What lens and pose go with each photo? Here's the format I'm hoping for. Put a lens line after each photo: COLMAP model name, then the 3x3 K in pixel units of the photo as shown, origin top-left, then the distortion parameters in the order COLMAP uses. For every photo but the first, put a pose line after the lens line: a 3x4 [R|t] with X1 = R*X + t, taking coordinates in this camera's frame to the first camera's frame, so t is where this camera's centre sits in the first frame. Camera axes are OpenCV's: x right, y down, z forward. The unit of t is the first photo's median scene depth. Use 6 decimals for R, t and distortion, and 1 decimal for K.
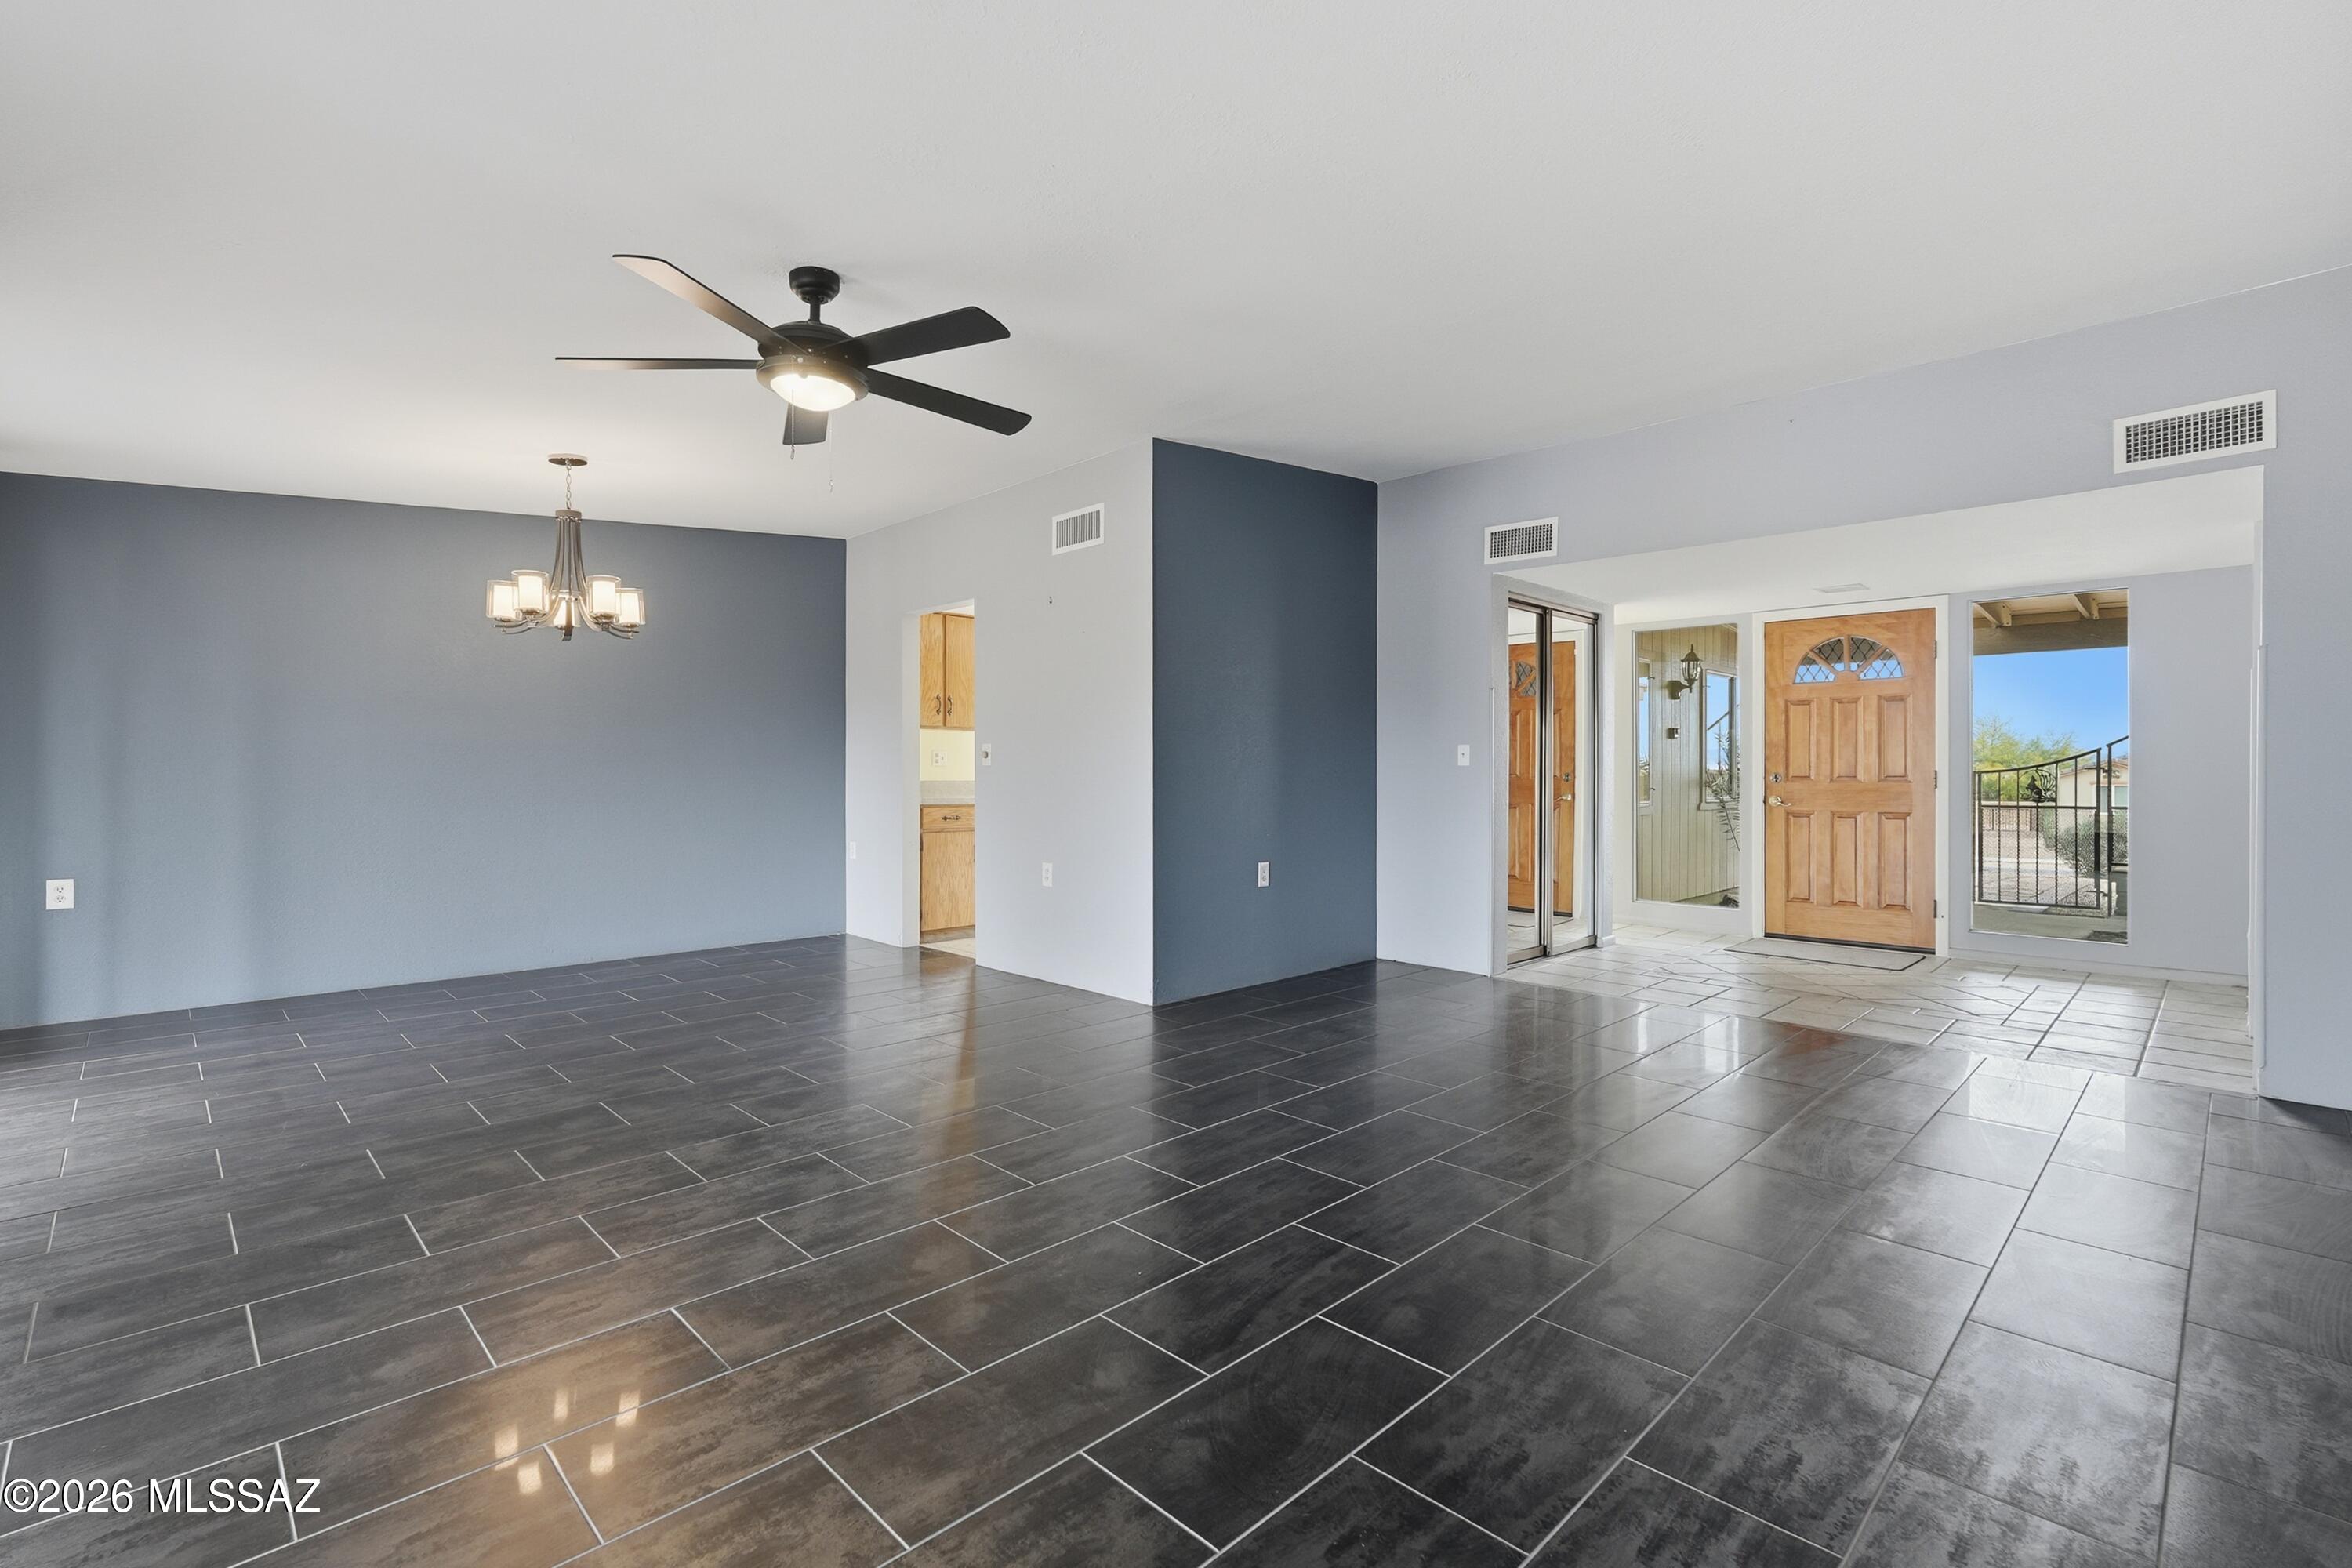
lens RADIAL K [[1055.5, 0, 1178.6], [0, 1055.5, 791.4], [0, 0, 1]] dist [-0.008191, 0.000380]
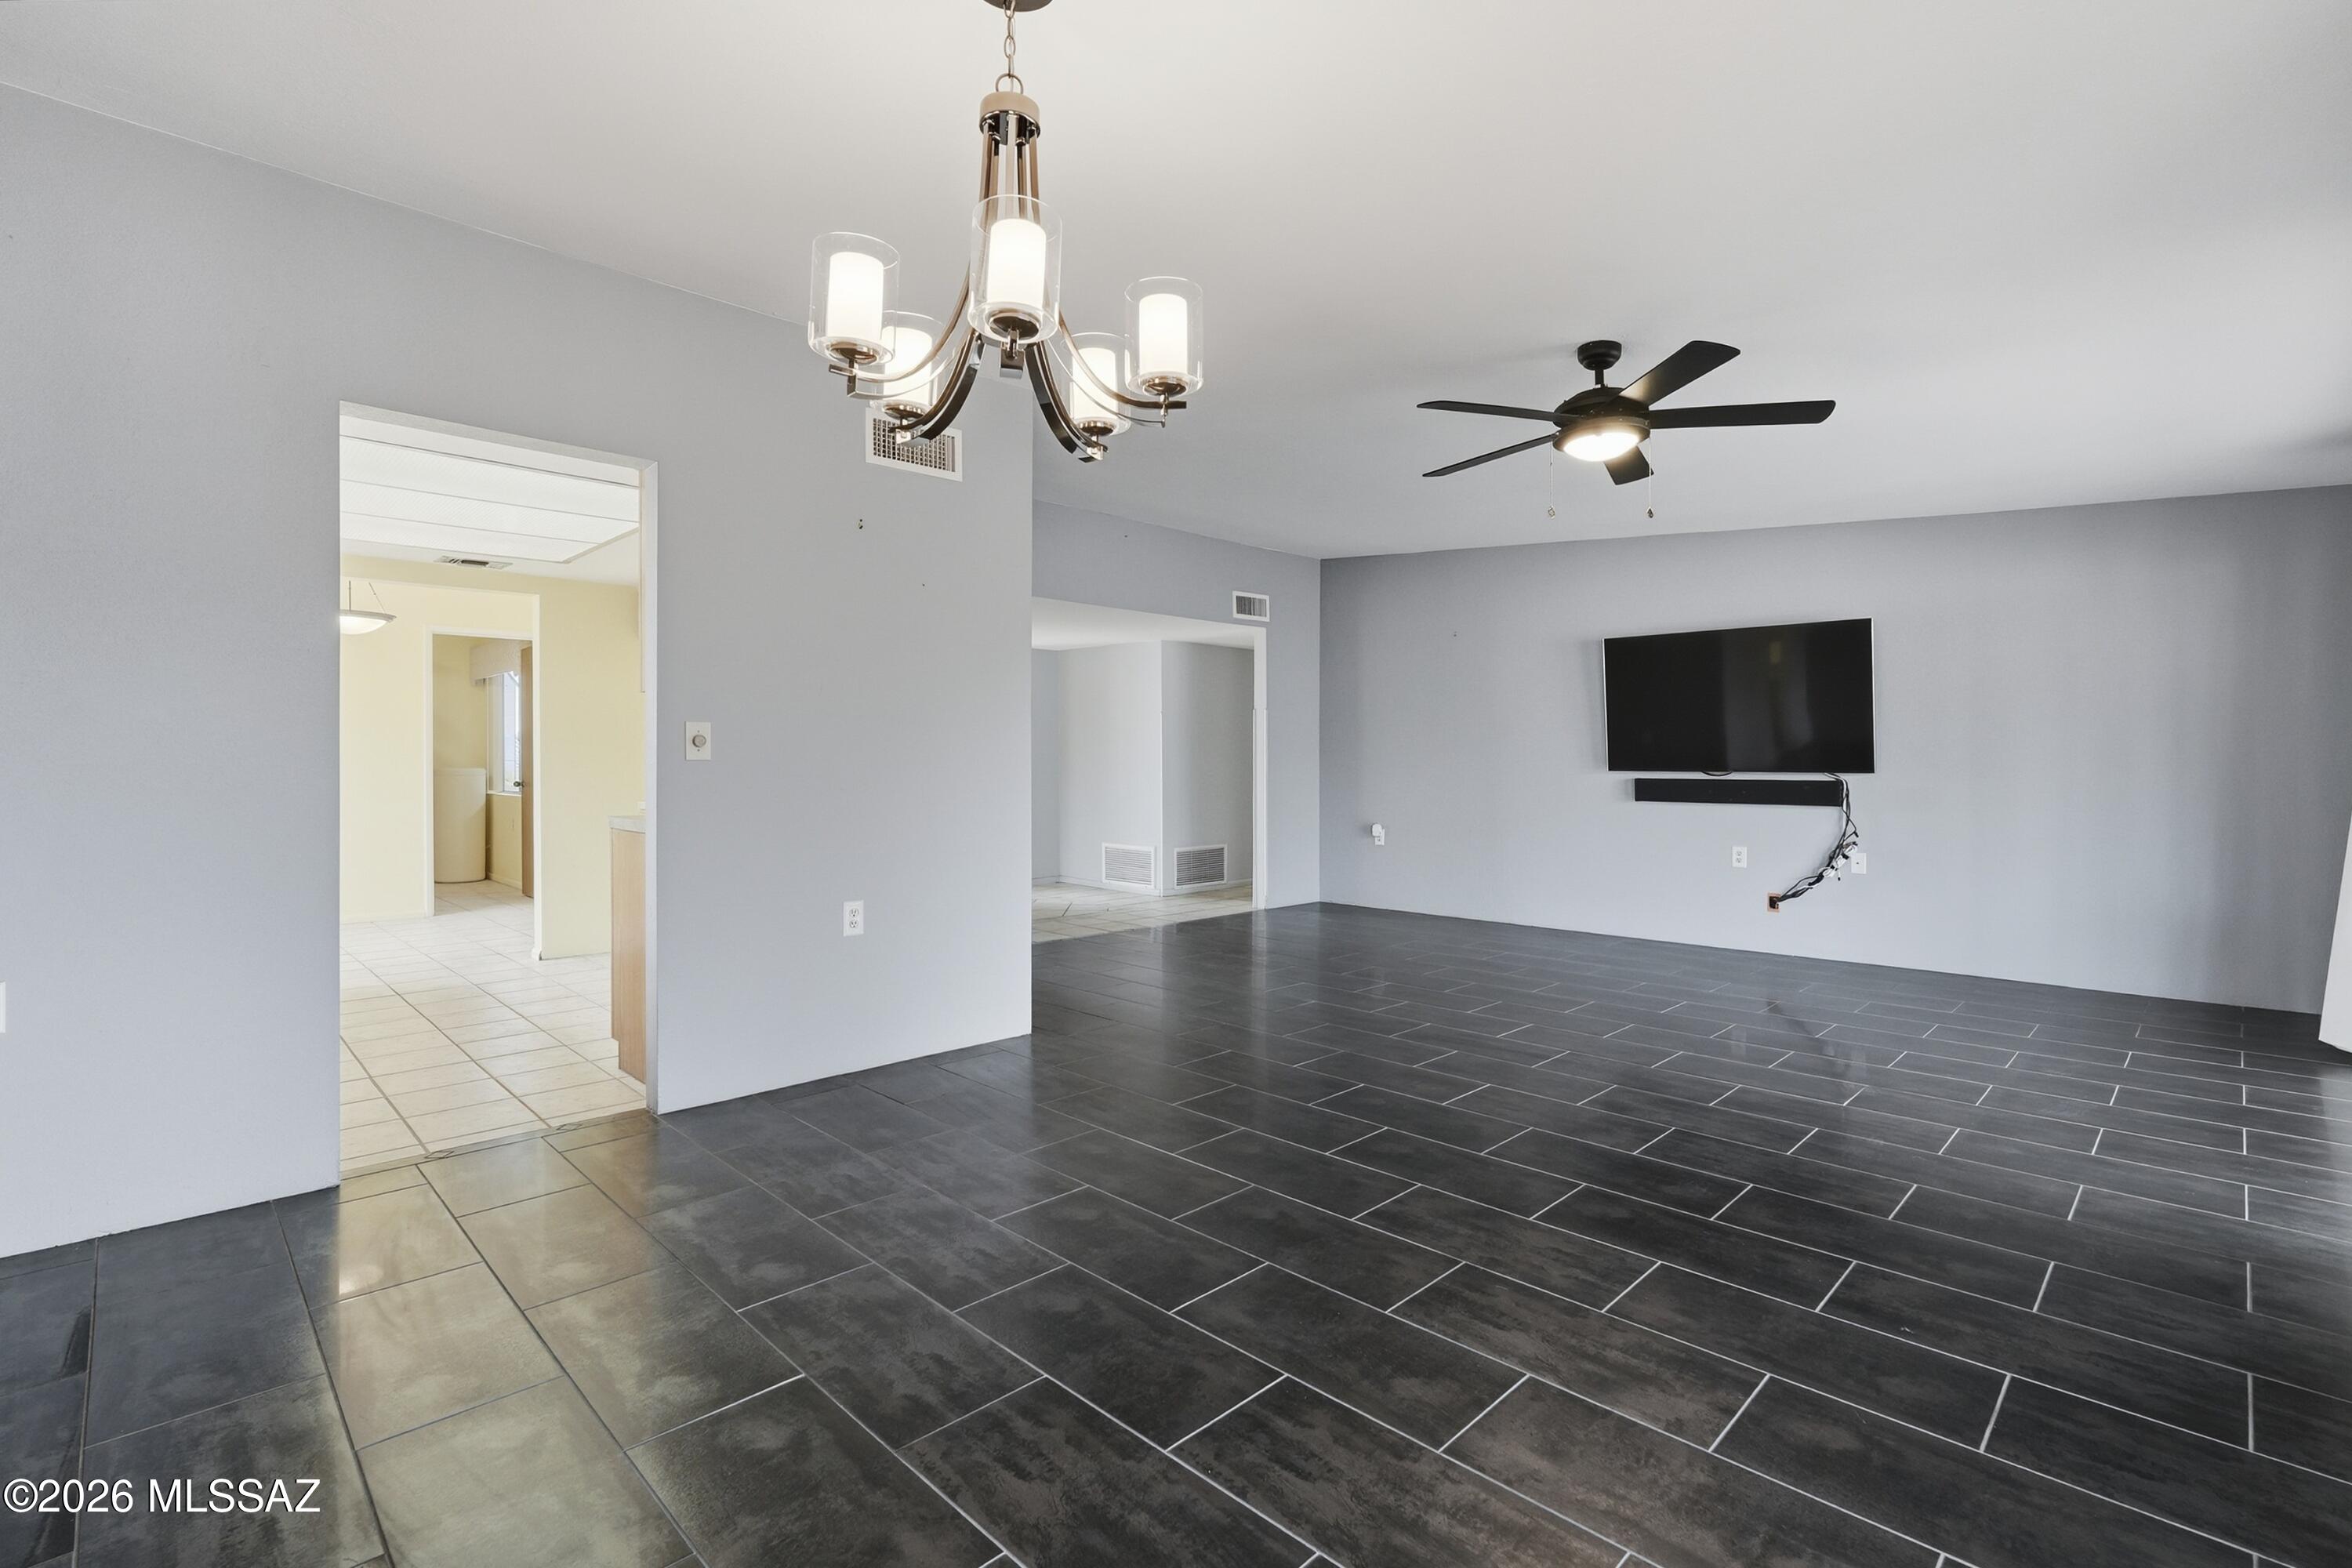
lens RADIAL K [[1055.5, 0, 1185.0], [0, 1055.5, 766.5], [0, 0, 1]] dist [-0.008191, 0.000380]
pose [[-0.005032, -0.005847, 0.999970, -1.256336], [0.021465, 0.999752, 0.005954, -0.030593], [-0.999757, 0.021495, -0.004905, 1.212648]]
